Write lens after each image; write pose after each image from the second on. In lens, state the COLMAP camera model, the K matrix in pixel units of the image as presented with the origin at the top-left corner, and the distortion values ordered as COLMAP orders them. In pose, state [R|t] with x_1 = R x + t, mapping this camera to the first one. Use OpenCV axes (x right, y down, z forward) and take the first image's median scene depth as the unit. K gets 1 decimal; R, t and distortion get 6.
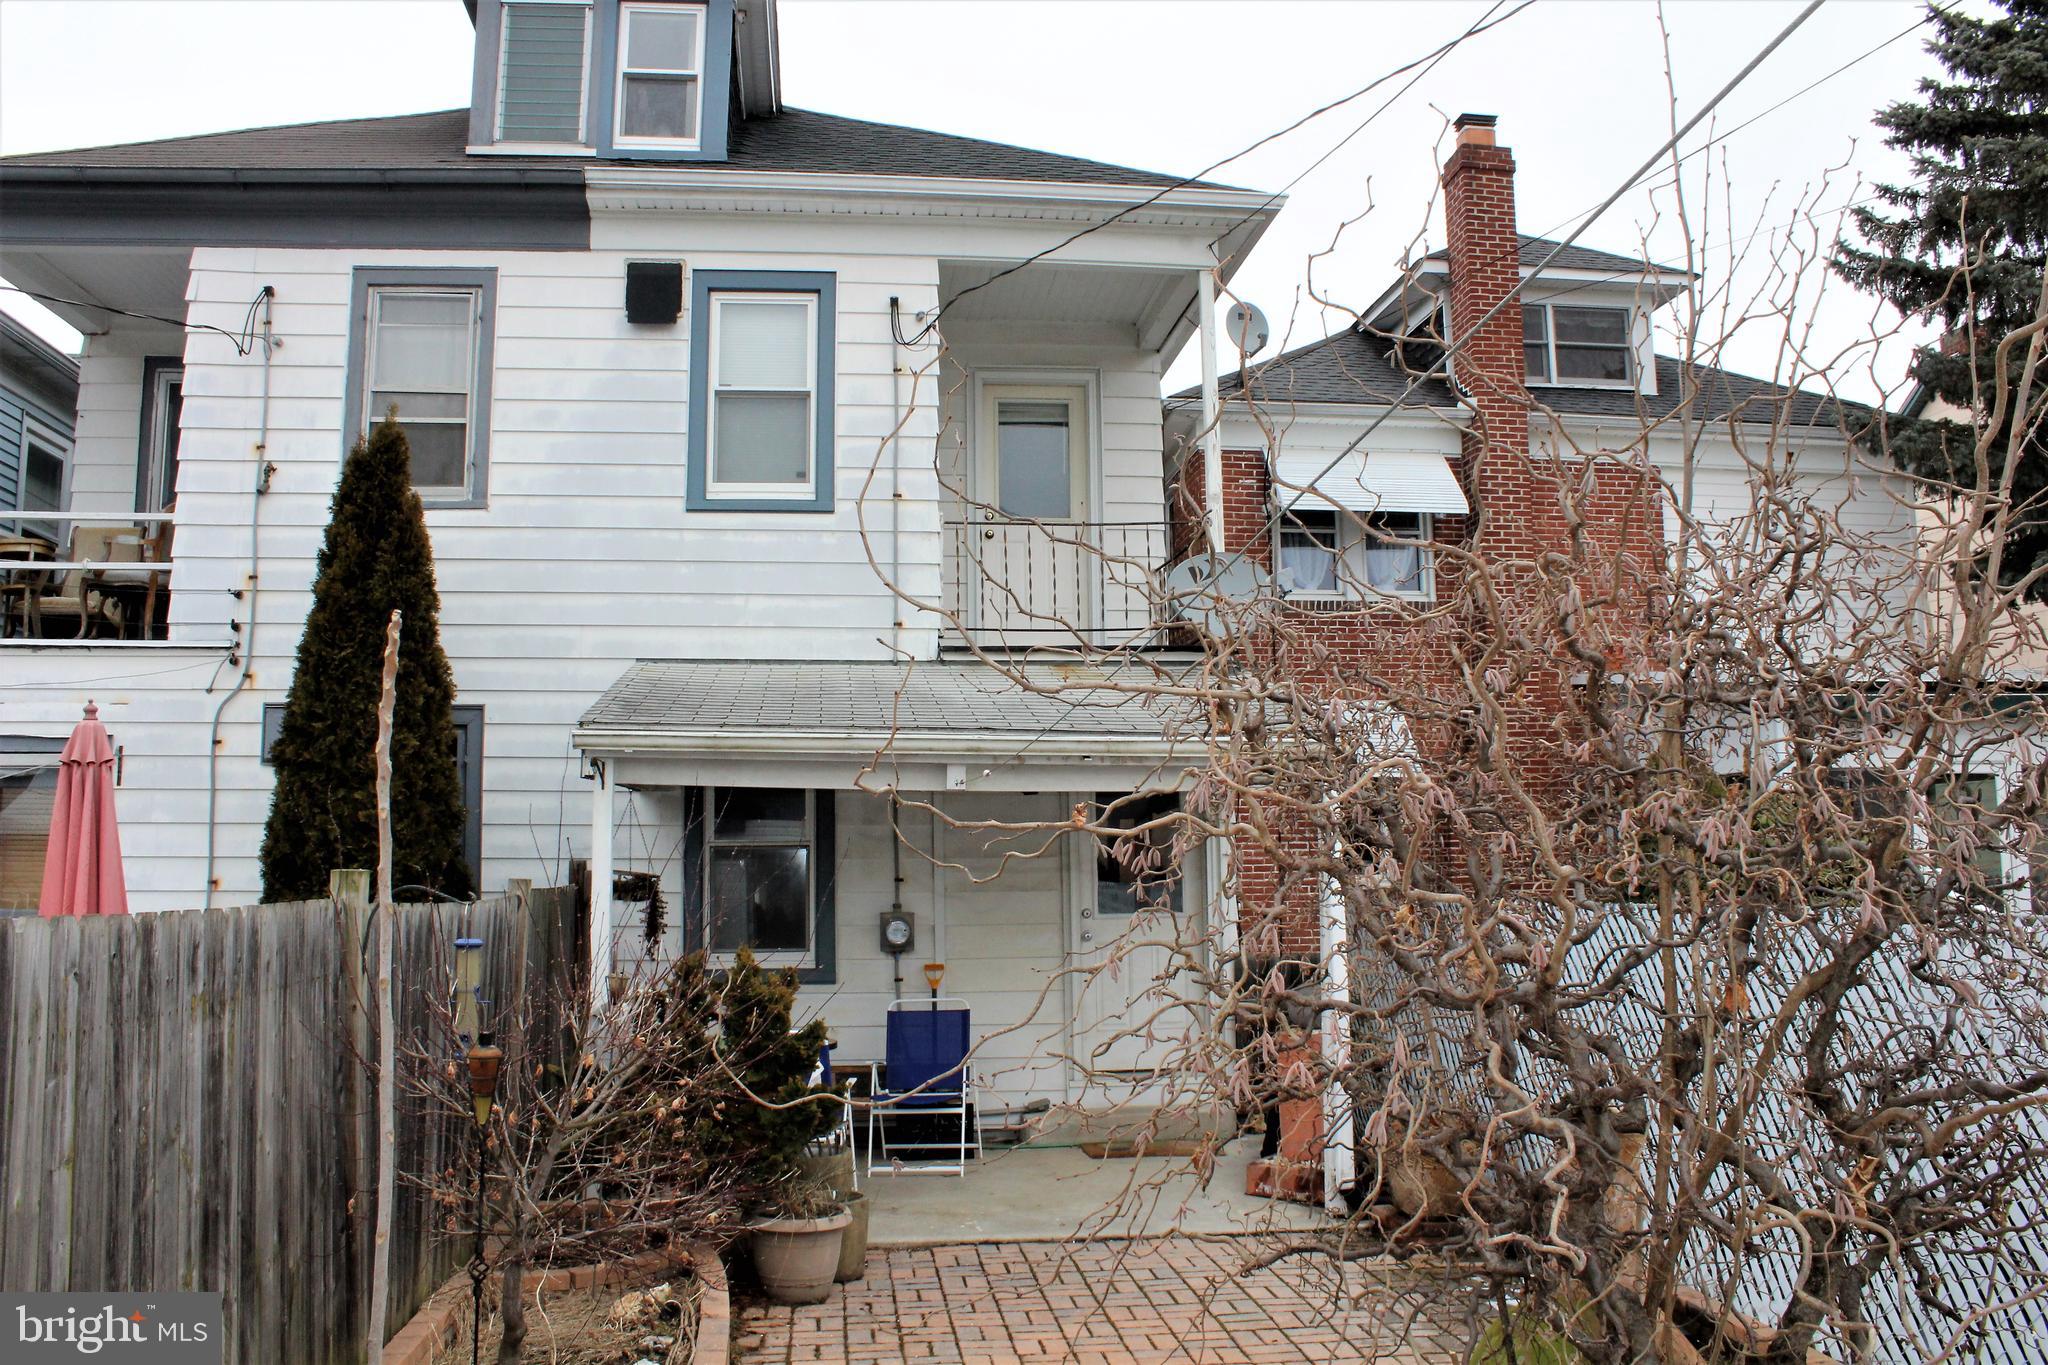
lens RADIAL K [[1834.3, 0, 1035.1], [0, 1834.3, 683.8], [0, 0, 1]] dist [-0.032807, 0.016467]
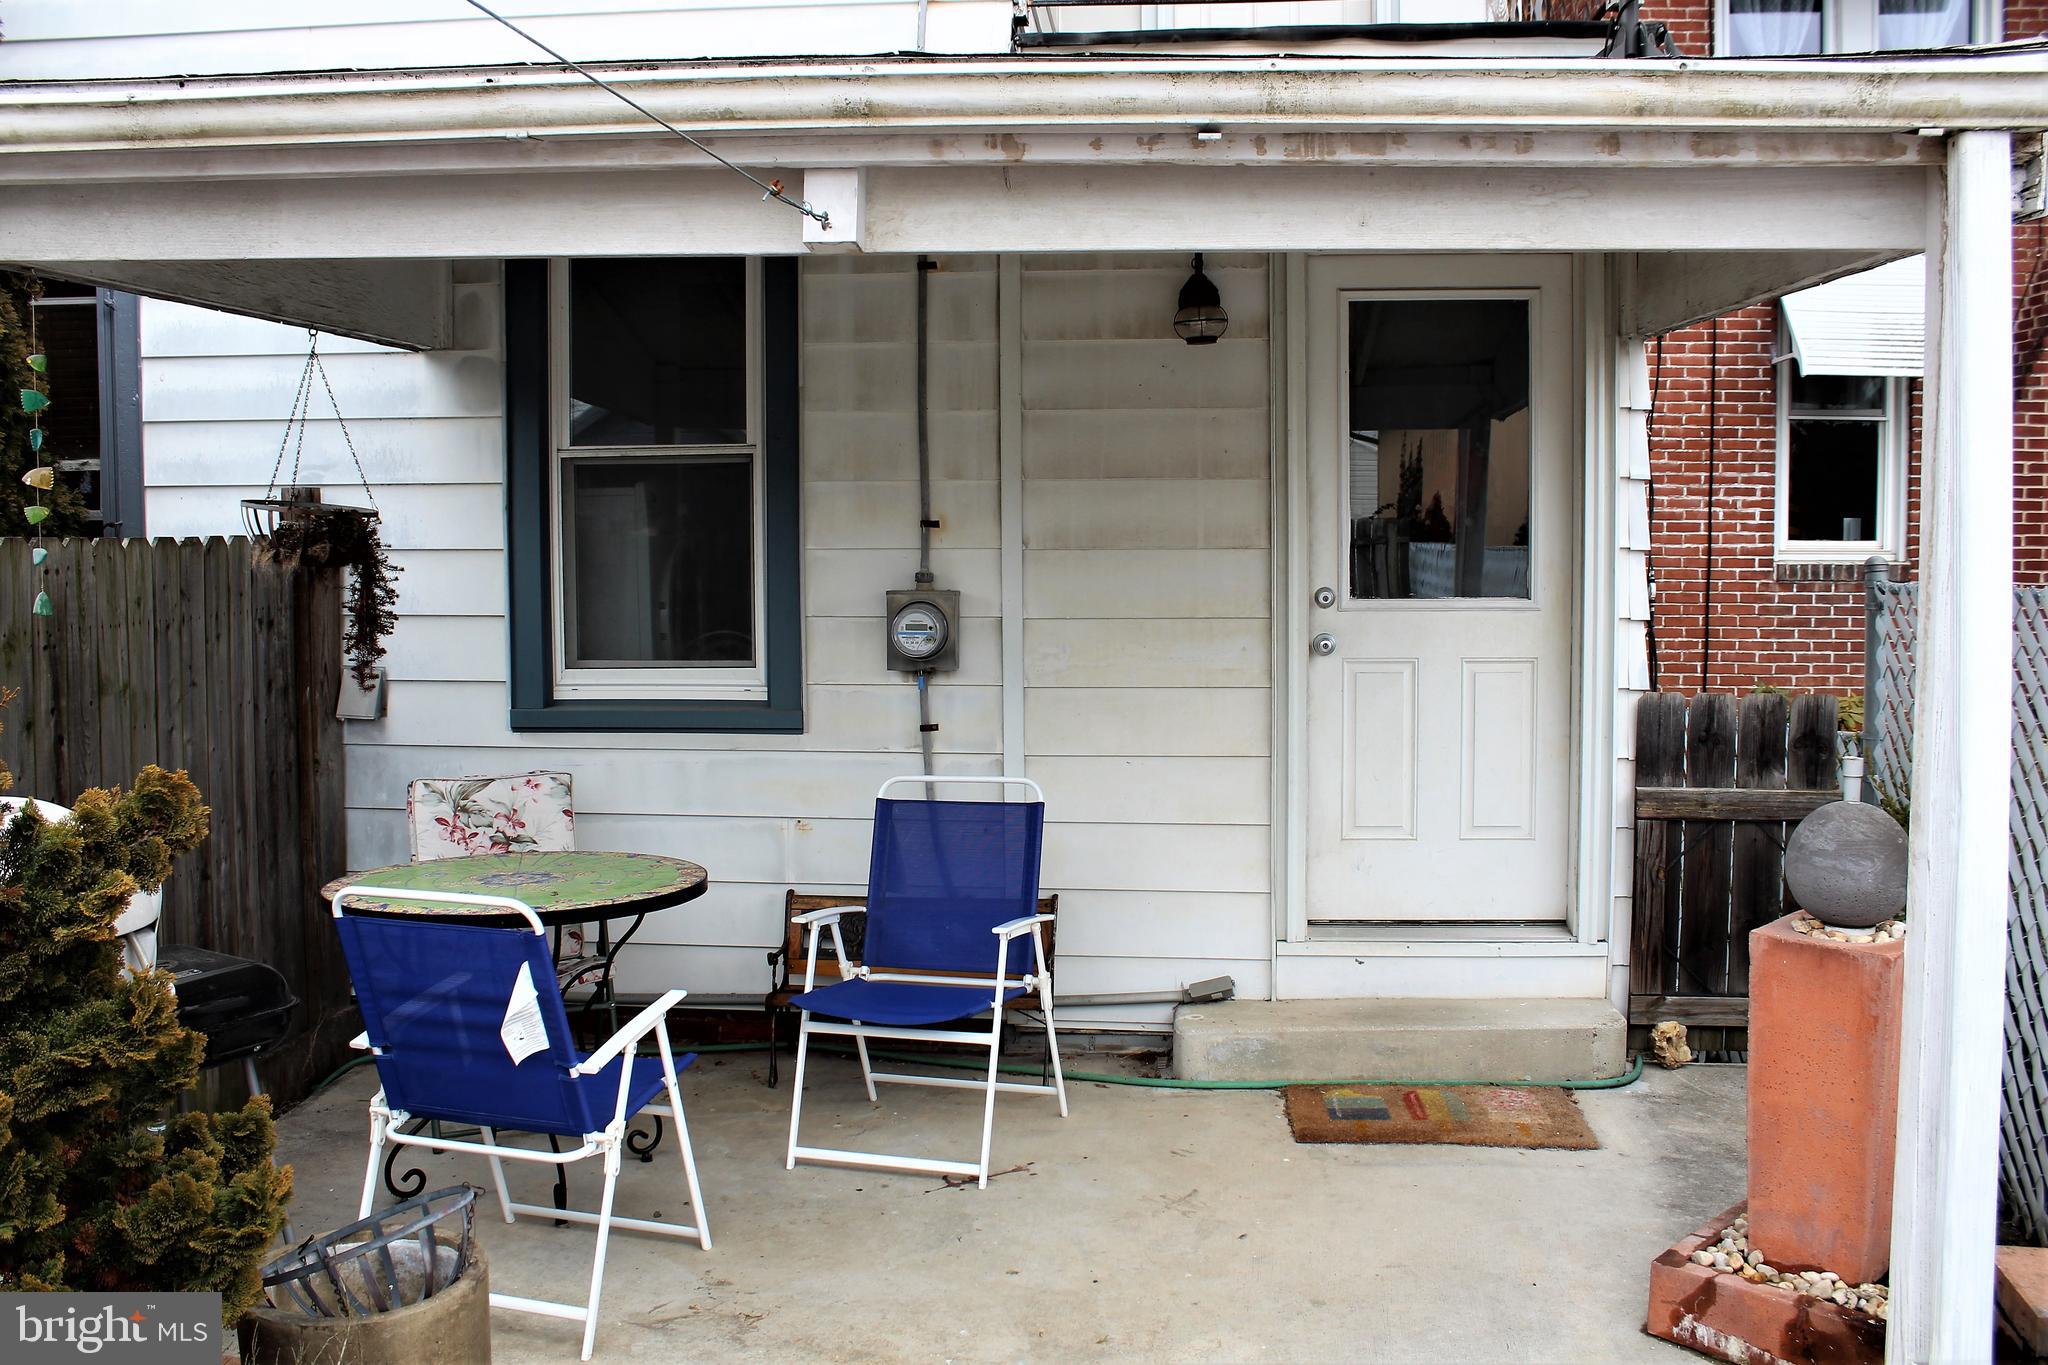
lens RADIAL K [[1746.9, 0, 1024.0], [0, 1746.9, 682.5], [0, 0, 1]] dist [-0.132857, 0.004039]
pose [[0.974319, 0.021856, -0.224111, 0.054944], [0.018481, 0.984159, 0.176325, 0.068070], [0.224414, -0.175938, 0.958480, 0.562212]]
